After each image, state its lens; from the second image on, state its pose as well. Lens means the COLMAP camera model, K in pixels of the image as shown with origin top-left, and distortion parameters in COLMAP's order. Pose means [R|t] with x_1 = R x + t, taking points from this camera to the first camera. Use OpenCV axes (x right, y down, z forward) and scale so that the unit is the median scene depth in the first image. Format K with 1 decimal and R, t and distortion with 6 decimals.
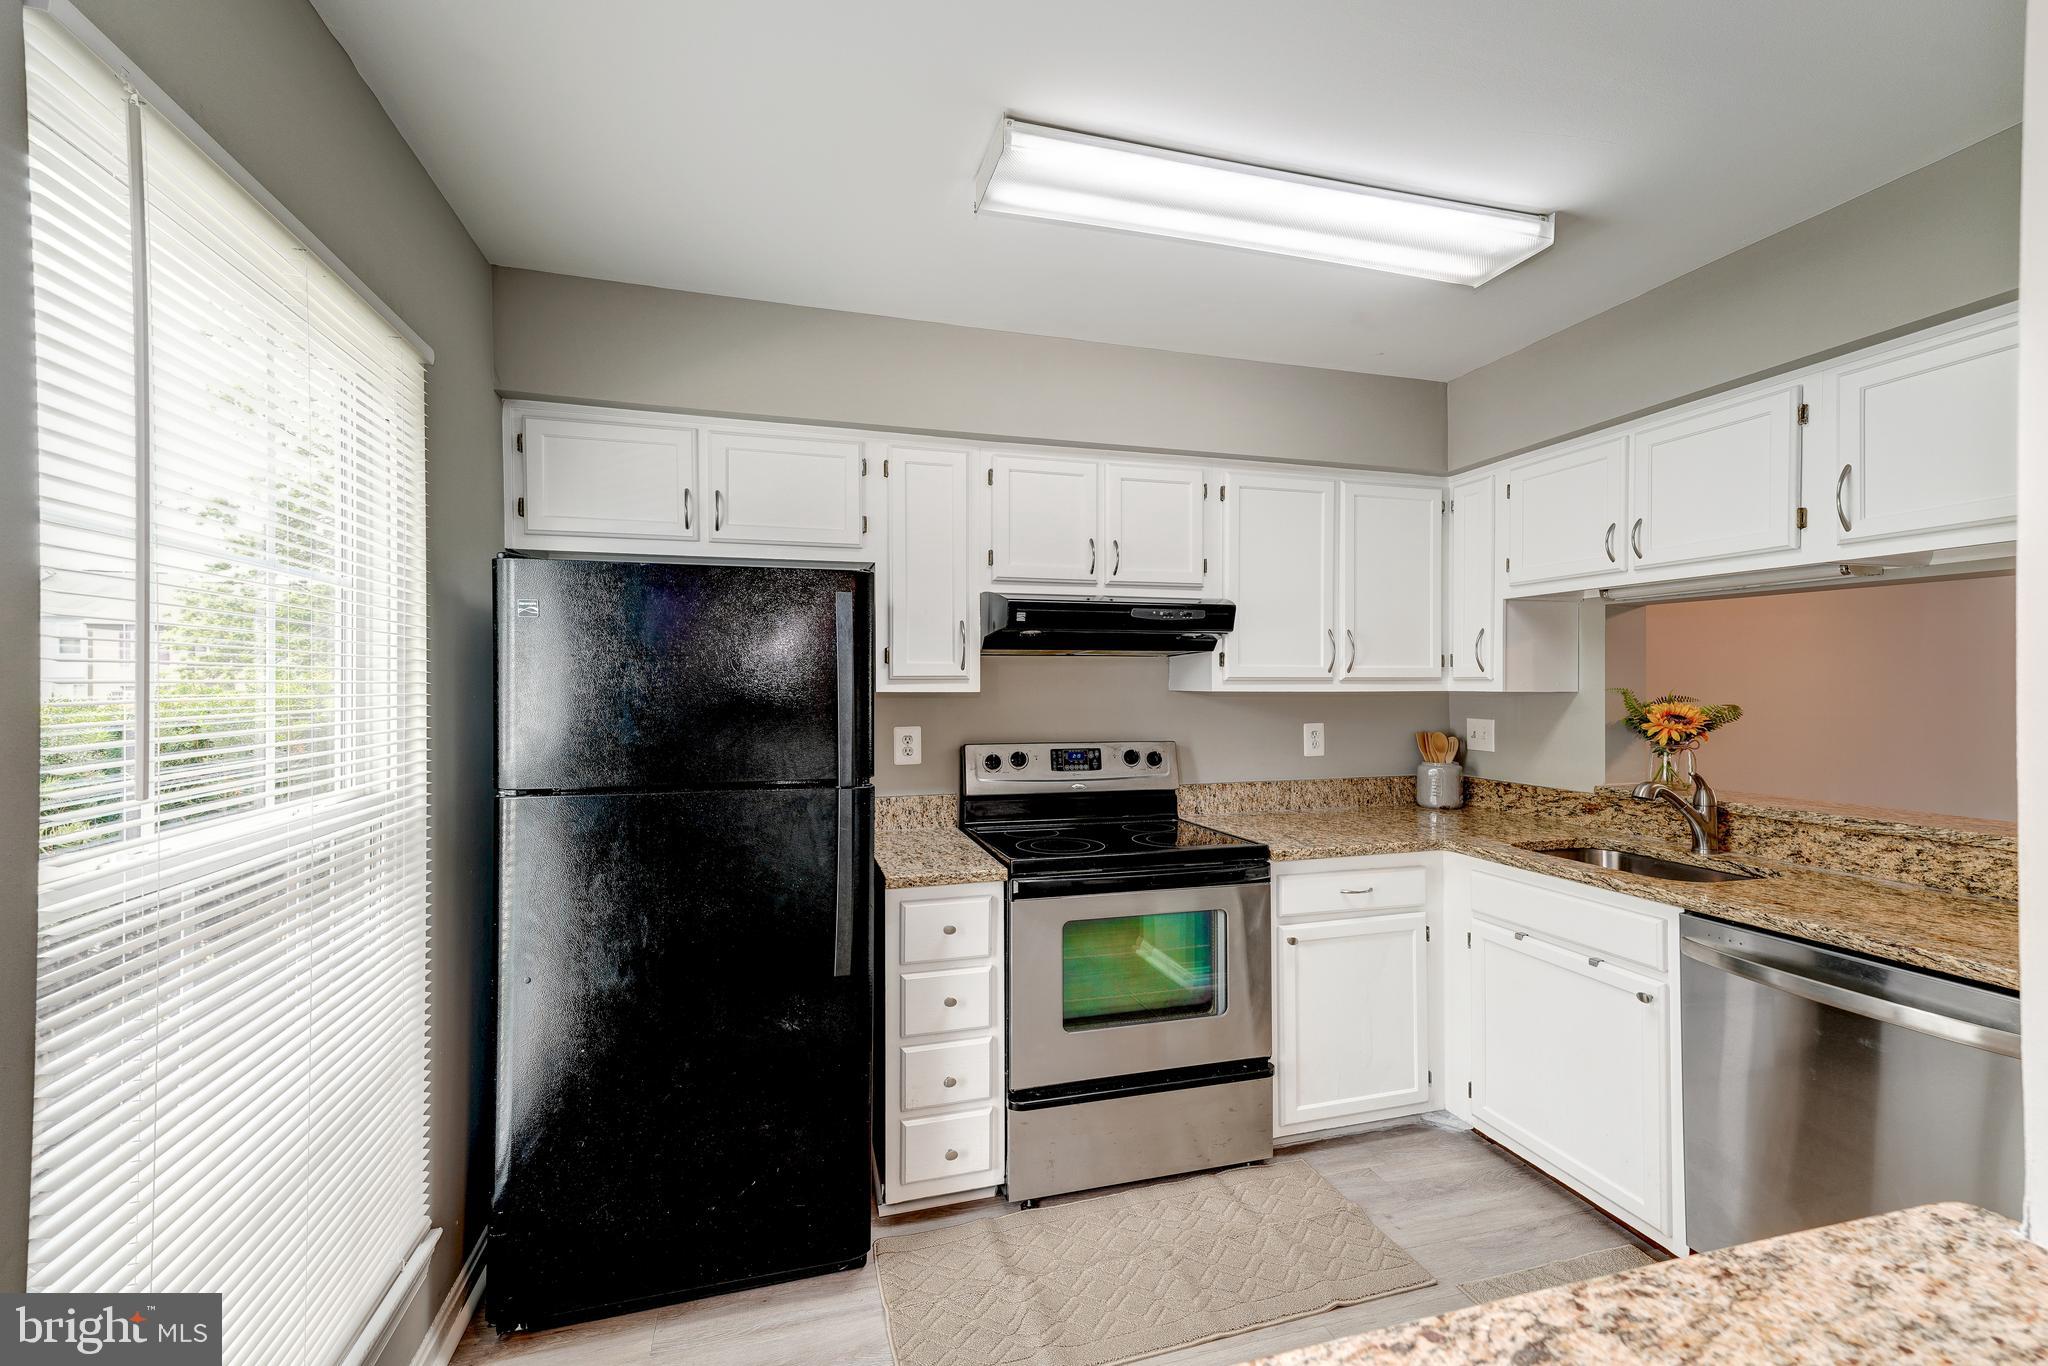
lens RADIAL K [[807.5, 0, 997.8], [0, 807.5, 688.1], [0, 0, 1]] dist [0.021140, 0.000045]
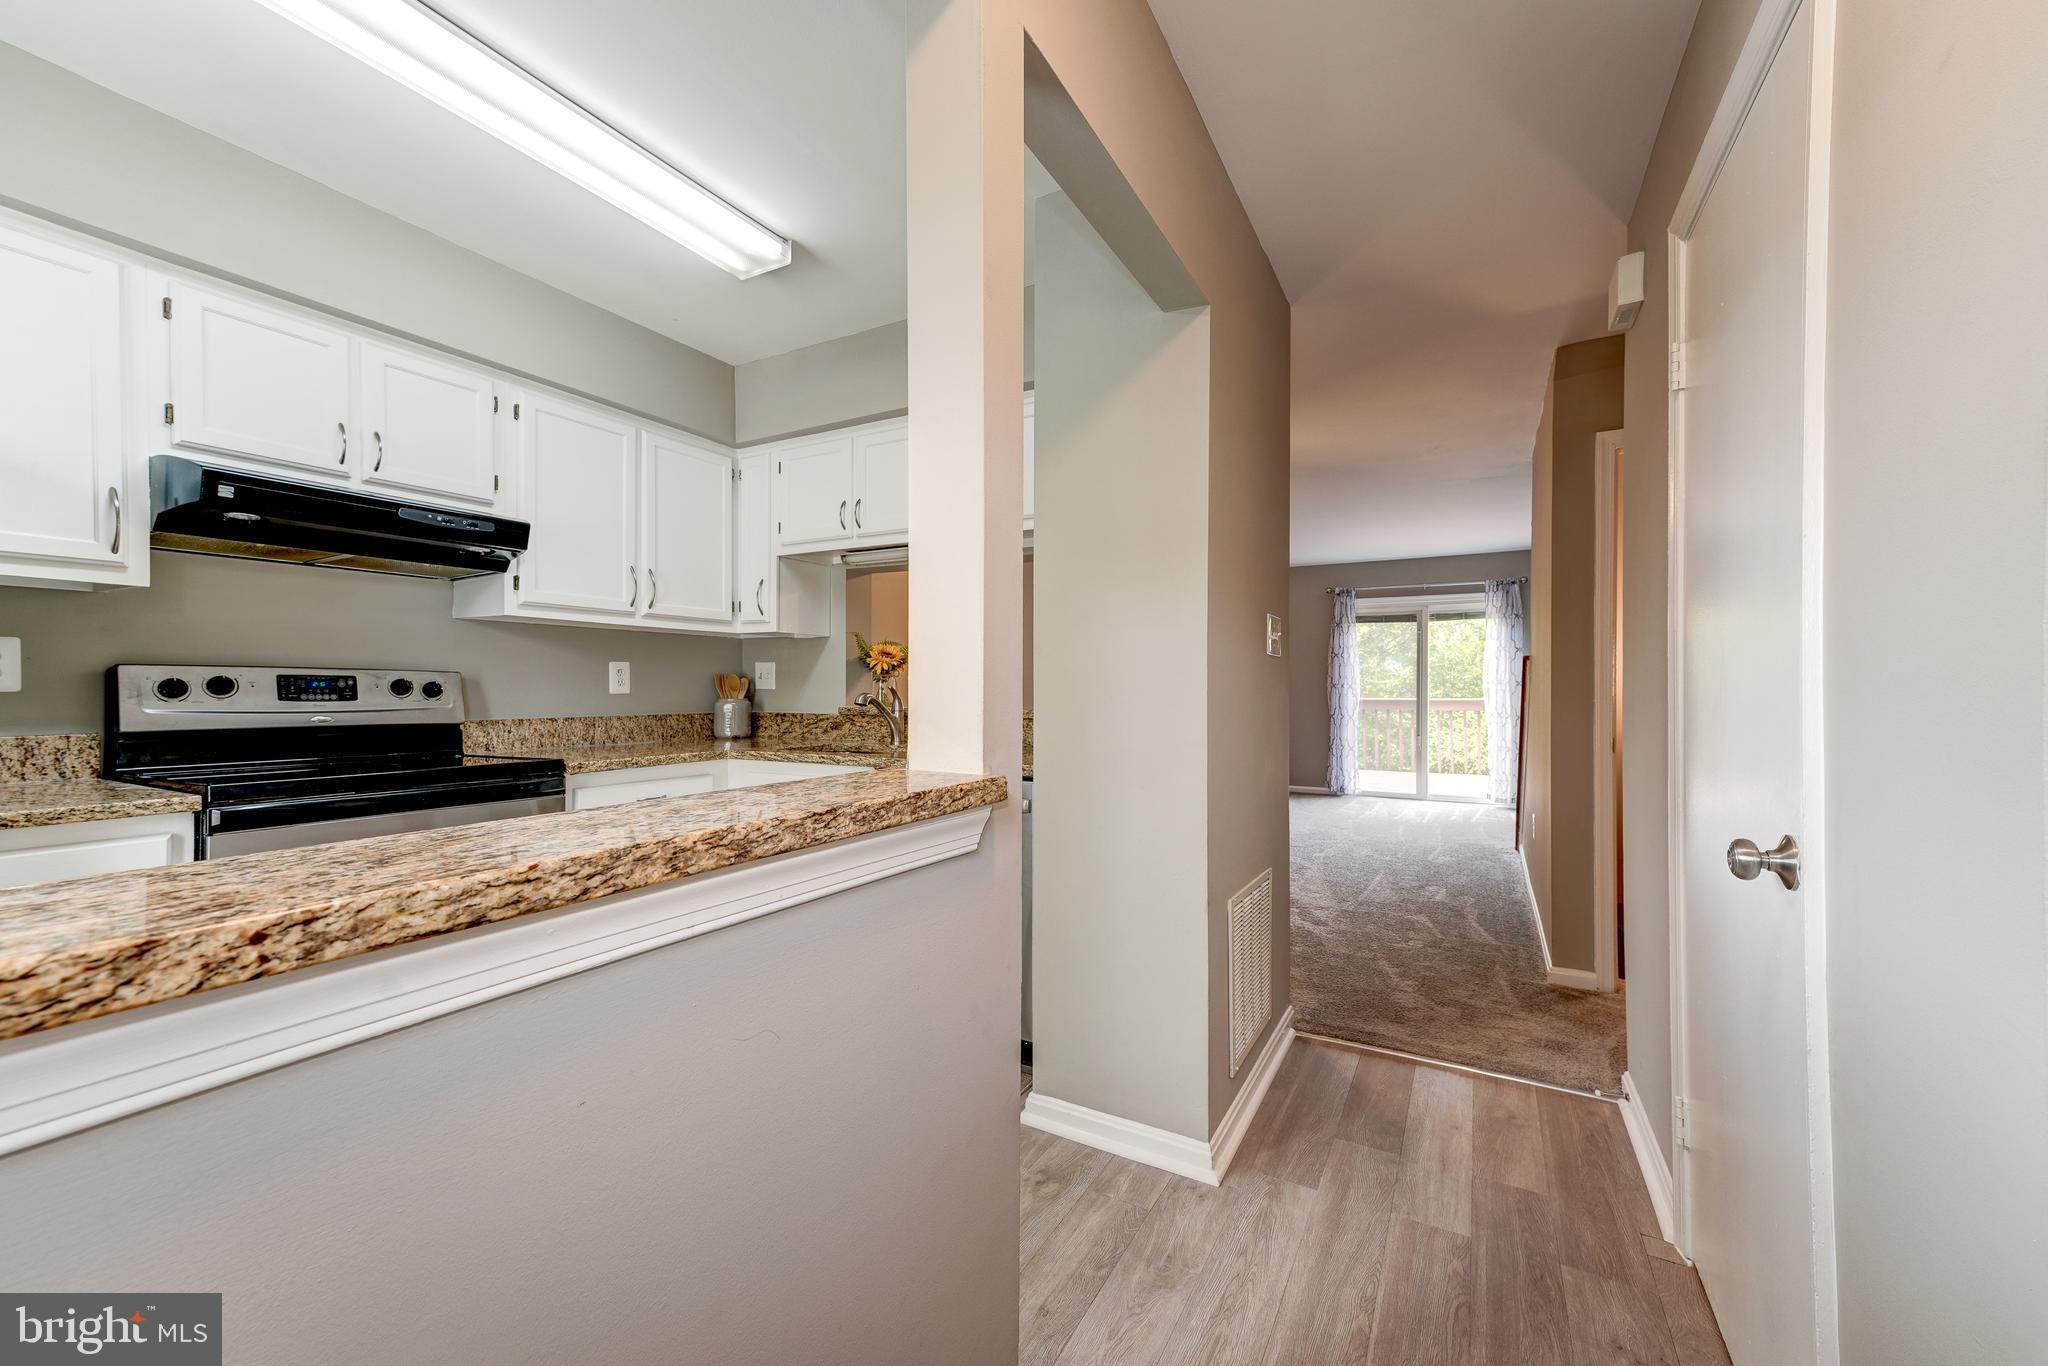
lens RADIAL K [[825.3, 0, 999.8], [0, 825.3, 687.2], [0, 0, 1]] dist [0.026903, 0.000701]
pose [[0.714968, 0.004438, 0.699143, -0.007157], [-0.003400, 0.999990, -0.002871, 0.093899], [-0.699148, -0.000324, 0.714976, -0.126106]]
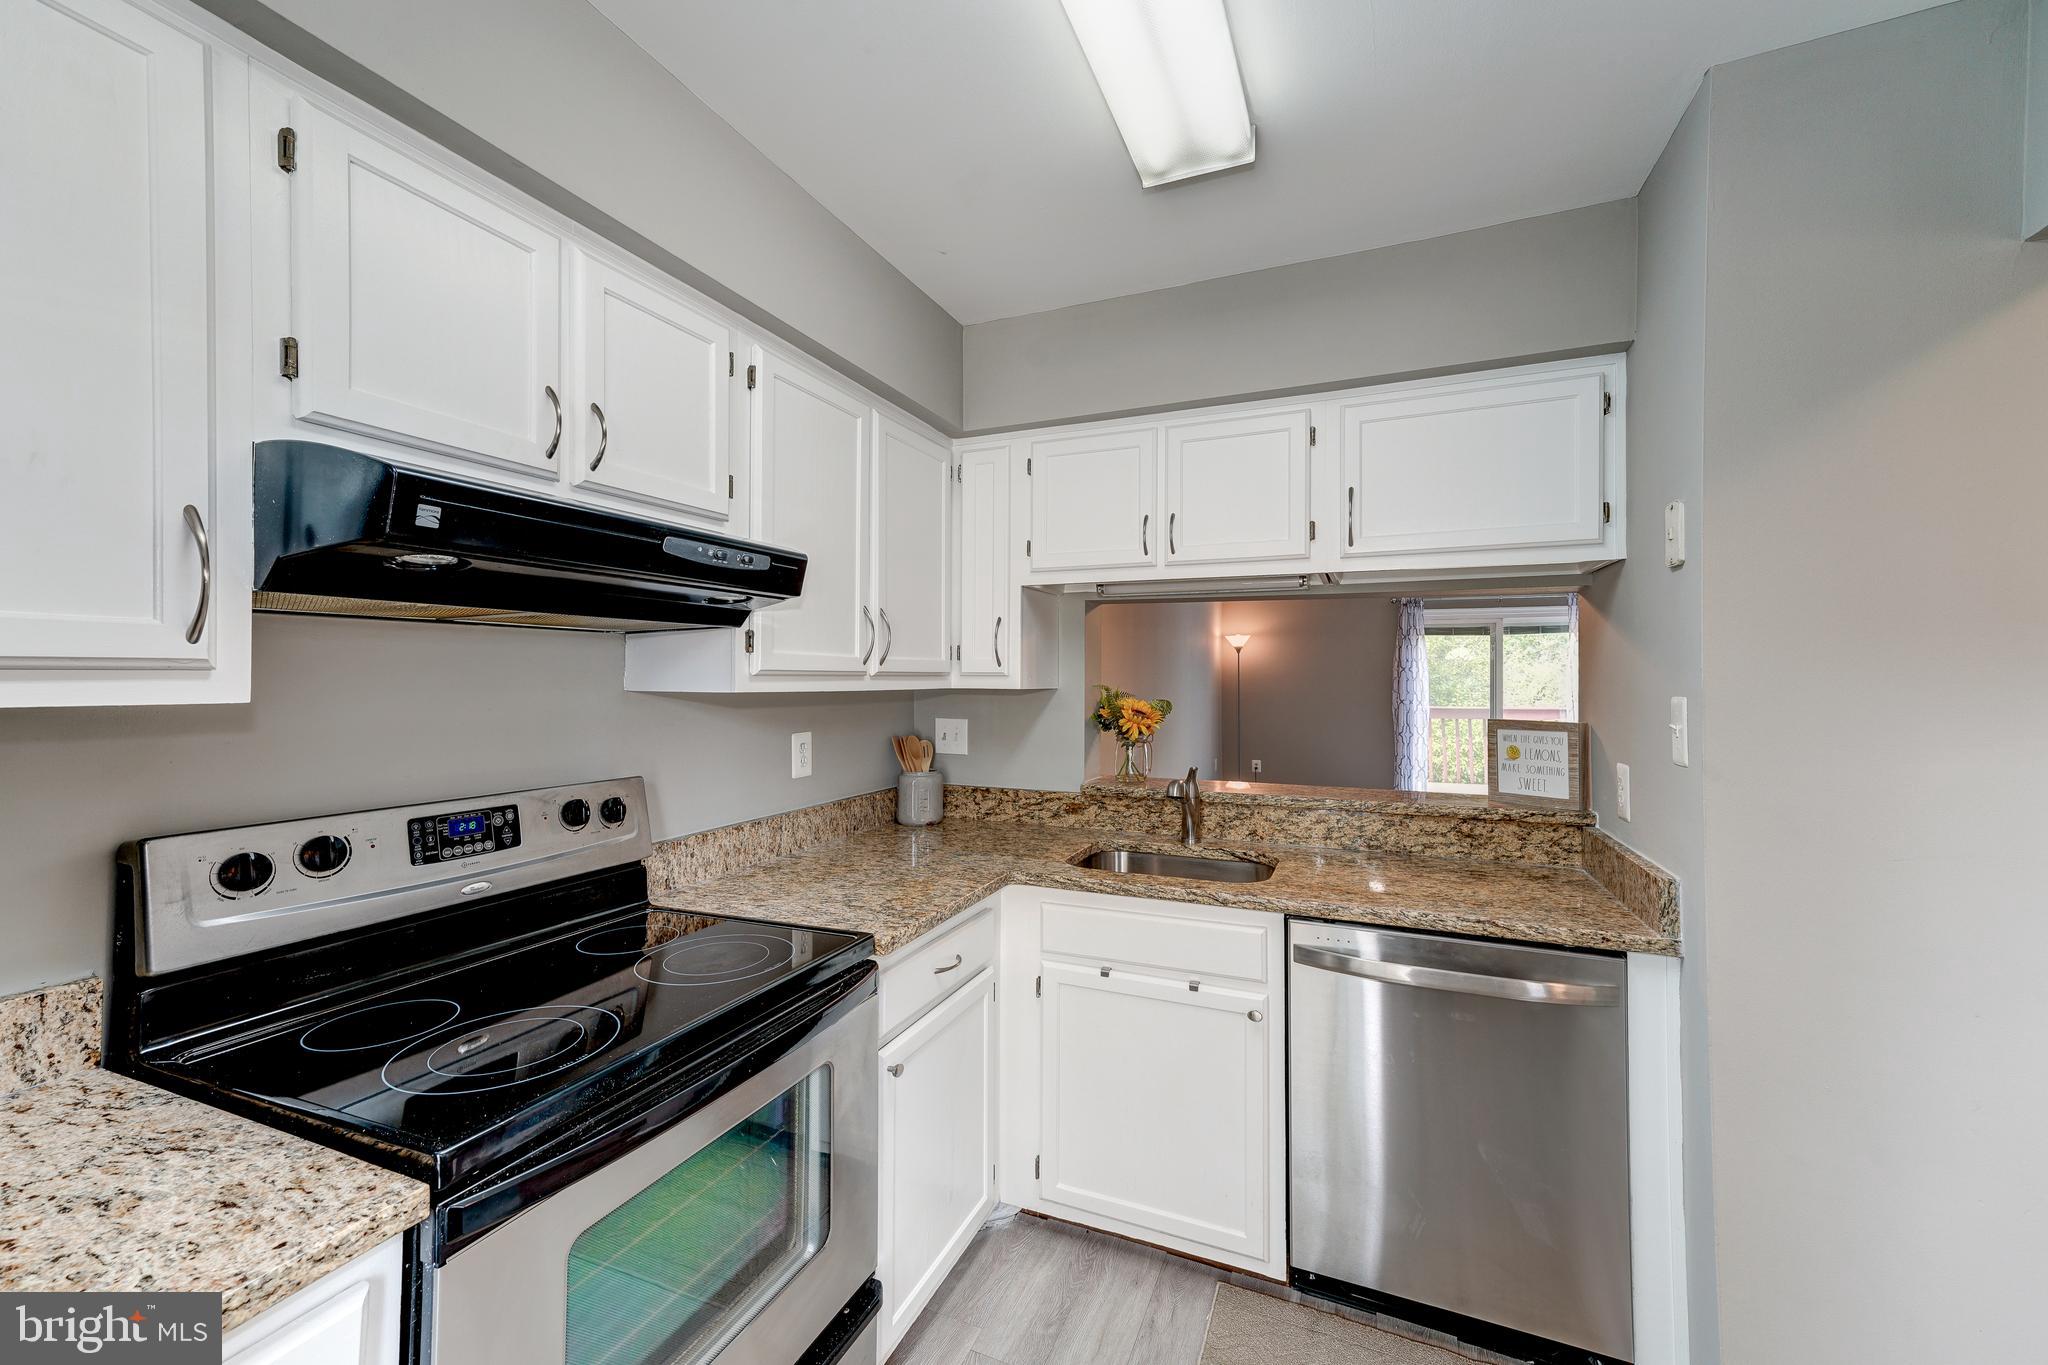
lens RADIAL K [[838.8, 0, 1018.1], [0, 838.8, 670.9], [0, 0, 1]] dist [0.025619, 0.000060]
pose [[0.627454, 0.009043, 0.778601, -0.103073], [0.000005, 0.999933, -0.011618, -0.005078], [-0.778654, 0.007293, 0.627412, 0.442484]]
